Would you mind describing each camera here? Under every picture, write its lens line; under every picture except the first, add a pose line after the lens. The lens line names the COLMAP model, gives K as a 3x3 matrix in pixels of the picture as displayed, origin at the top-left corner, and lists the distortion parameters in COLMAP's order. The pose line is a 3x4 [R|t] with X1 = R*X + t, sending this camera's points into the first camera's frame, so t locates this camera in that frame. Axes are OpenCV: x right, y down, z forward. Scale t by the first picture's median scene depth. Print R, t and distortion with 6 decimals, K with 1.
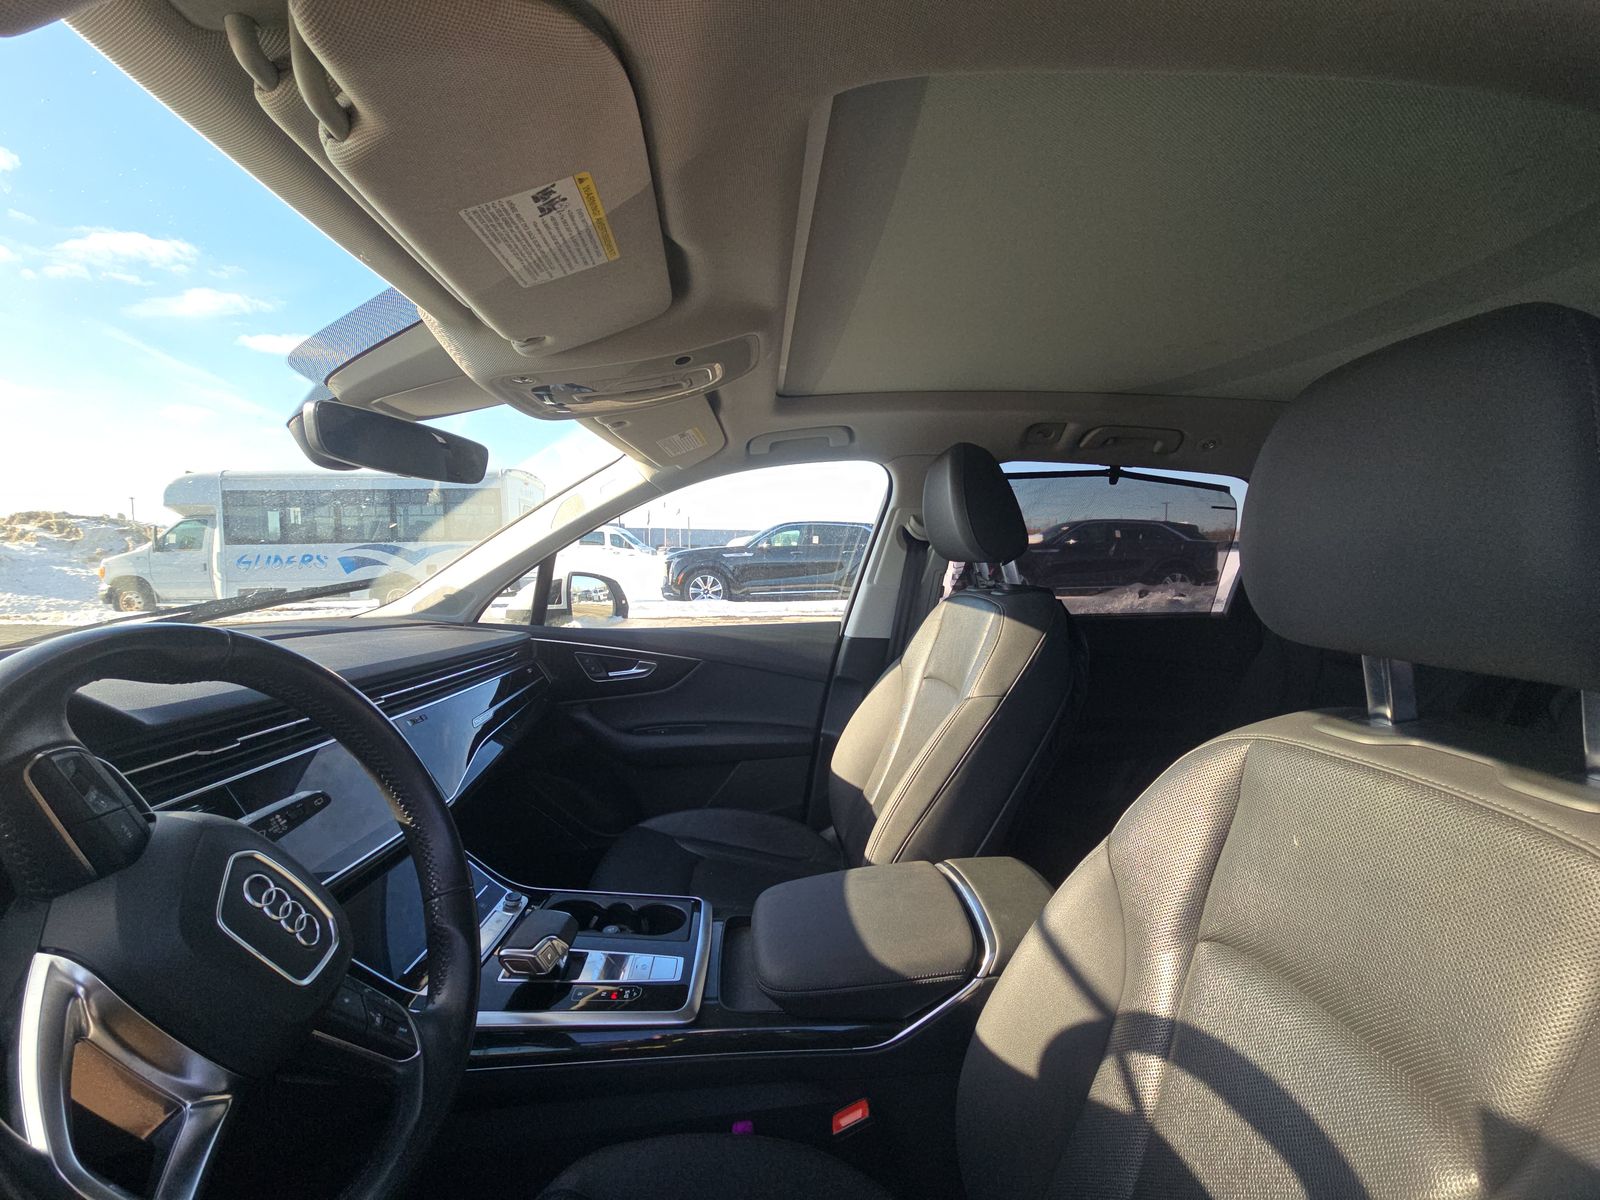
lens RADIAL K [[647.1, 0, 811.1], [0, 647.1, 594.2], [0, 0, 1]] dist [0.010235, -0.003971]
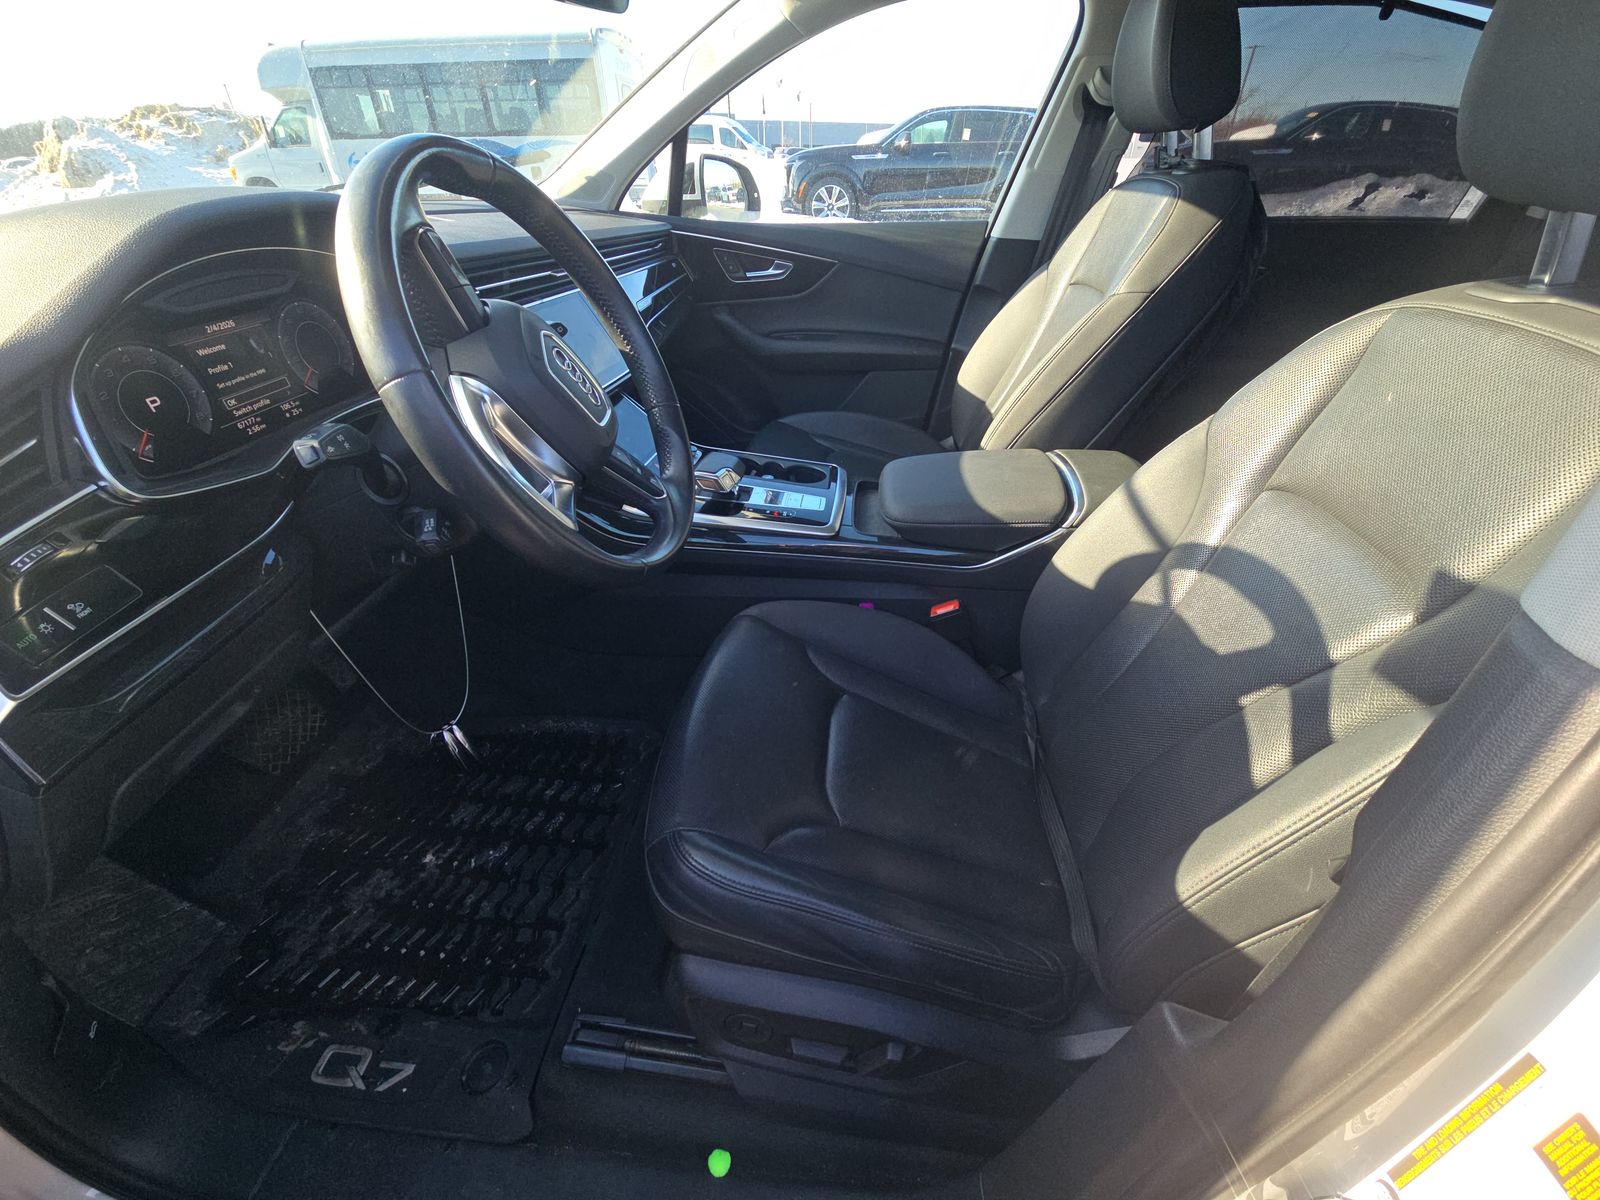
lens RADIAL K [[647.1, 0, 811.1], [0, 647.1, 594.2], [0, 0, 1]] dist [0.010235, -0.003971]
pose [[0.982848, 0.107353, -0.149949, -0.007677], [-0.016920, 0.862165, 0.506345, 0.044456], [0.183638, -0.495123, 0.849194, -0.103301]]
